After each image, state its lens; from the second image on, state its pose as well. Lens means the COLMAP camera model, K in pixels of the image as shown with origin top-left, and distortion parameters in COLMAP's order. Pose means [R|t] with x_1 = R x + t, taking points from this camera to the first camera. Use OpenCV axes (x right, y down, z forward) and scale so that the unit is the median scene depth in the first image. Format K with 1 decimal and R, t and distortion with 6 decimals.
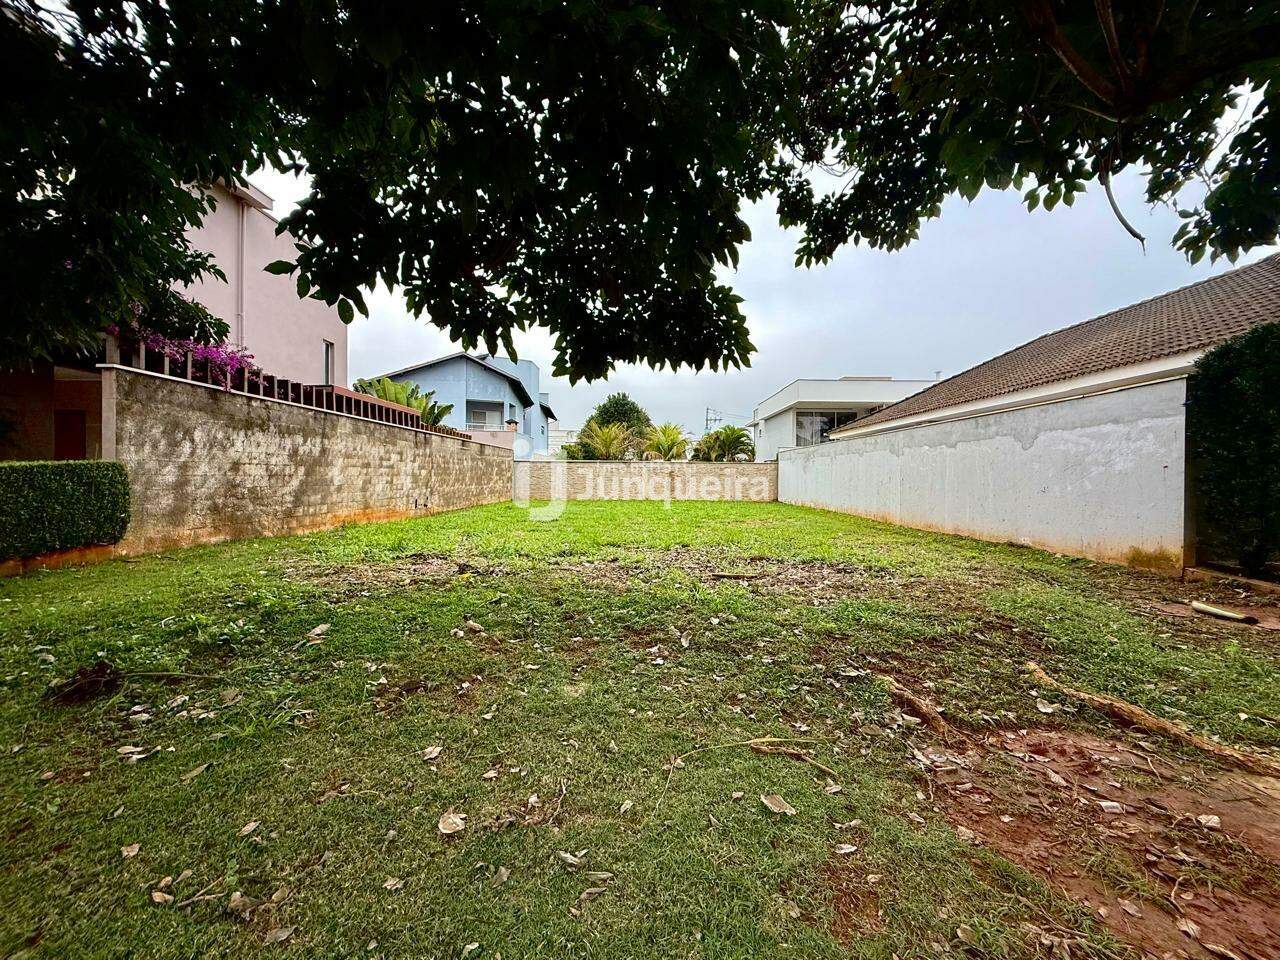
lens RADIAL K [[530.6, 0, 646.5], [0, 530.6, 479.0], [0, 0, 1]] dist [-0.000028, 0.000044]
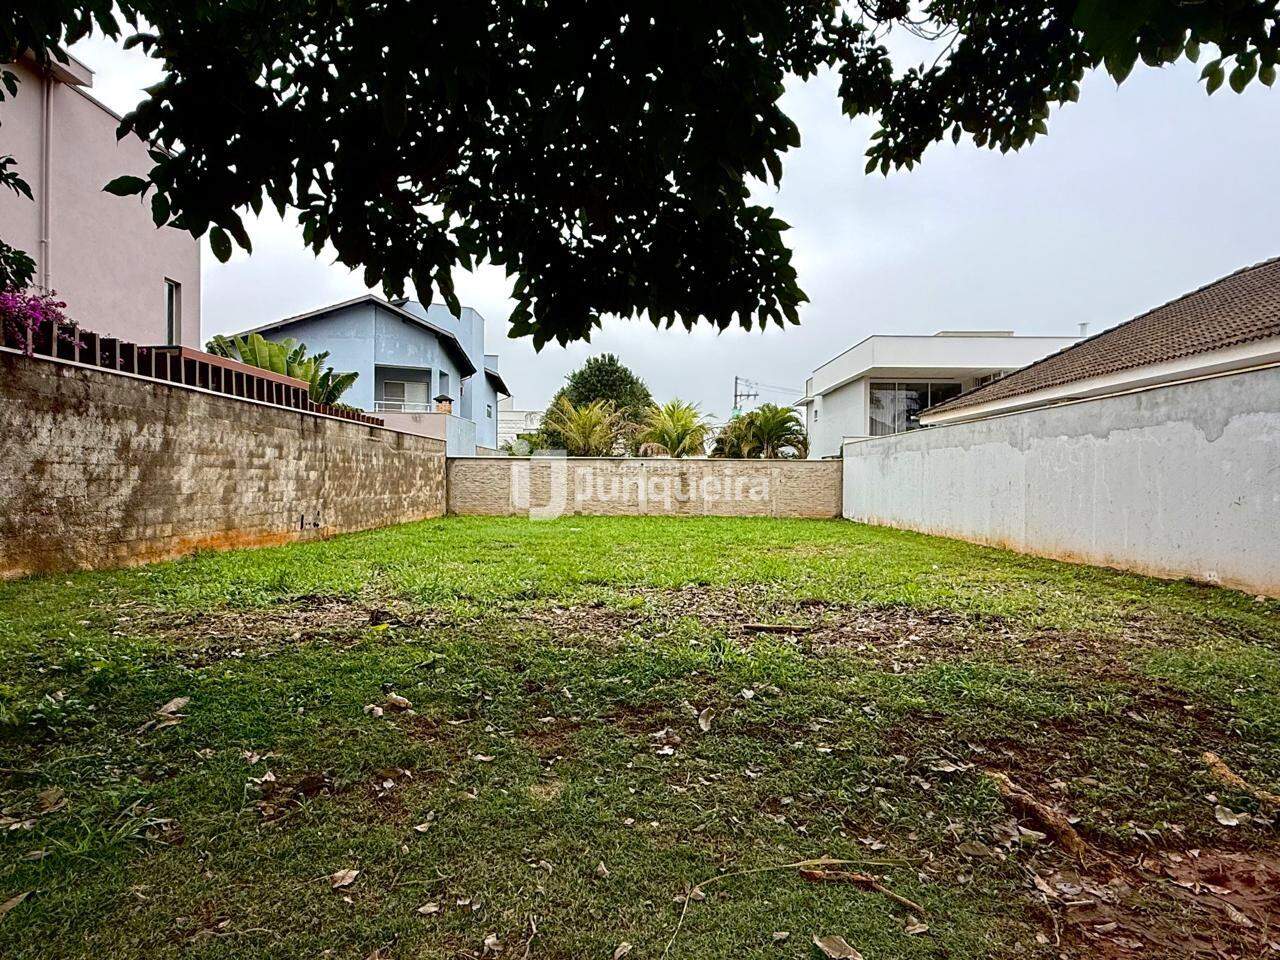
lens RADIAL K [[799.7, 0, 640.0], [0, 799.7, 480.0], [0, 0, 1]] dist [-0.000808, 0.001609]
pose [[0.999984, -0.000271, -0.005588, -0.002956], [0.000242, 0.999986, -0.005243, -0.001760], [0.005590, 0.005242, 0.999971, -0.021936]]
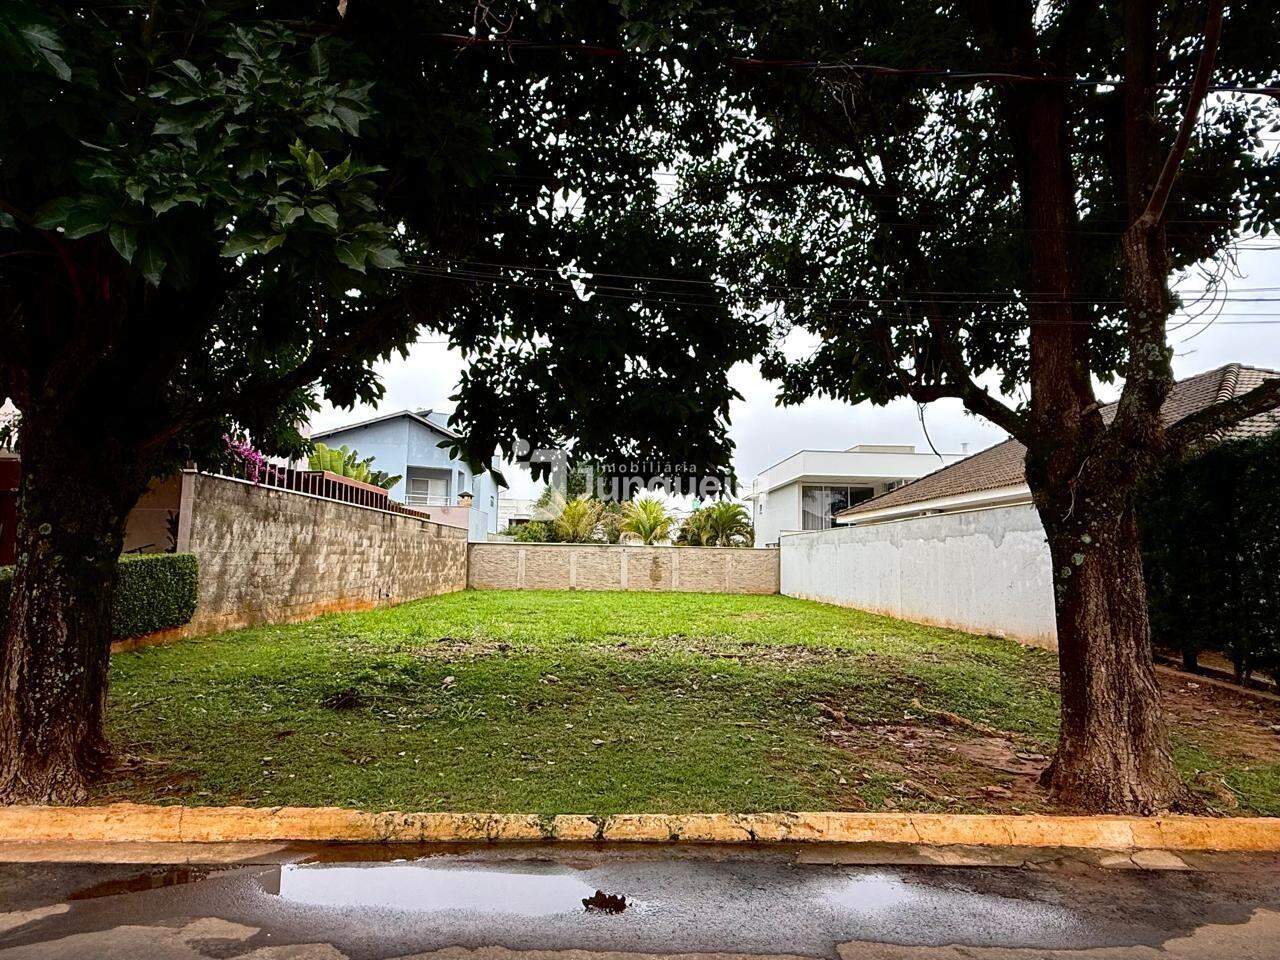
lens RADIAL K [[715.1, 0, 647.7], [0, 715.1, 483.4], [0, 0, 1]] dist [-0.003241, -0.000521]
pose [[0.998698, 0.015532, 0.048596, -0.097892], [-0.010121, 0.993918, -0.109659, -0.026341], [-0.050004, 0.109025, 0.992781, -0.619825]]
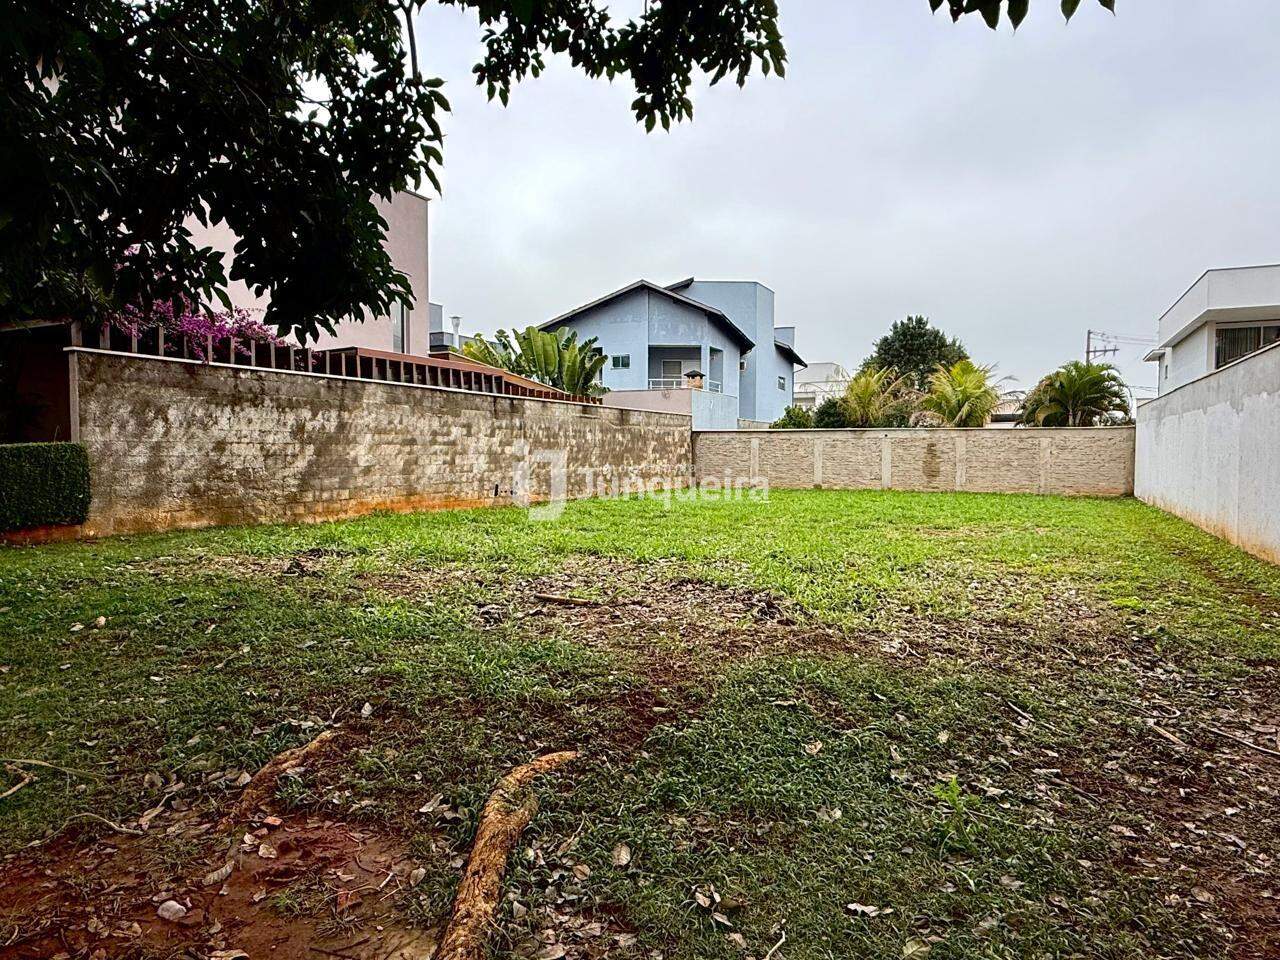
lens RADIAL K [[800.6, 0, 640.0], [0, 800.6, 480.0], [0, 0, 1]] dist [0.003576, 0.000015]
pose [[0.895306, 0.010344, -0.445331, 0.675904], [0.002854, 0.999577, 0.028956, -0.003997], [0.445442, -0.027195, 0.894898, 0.108937]]
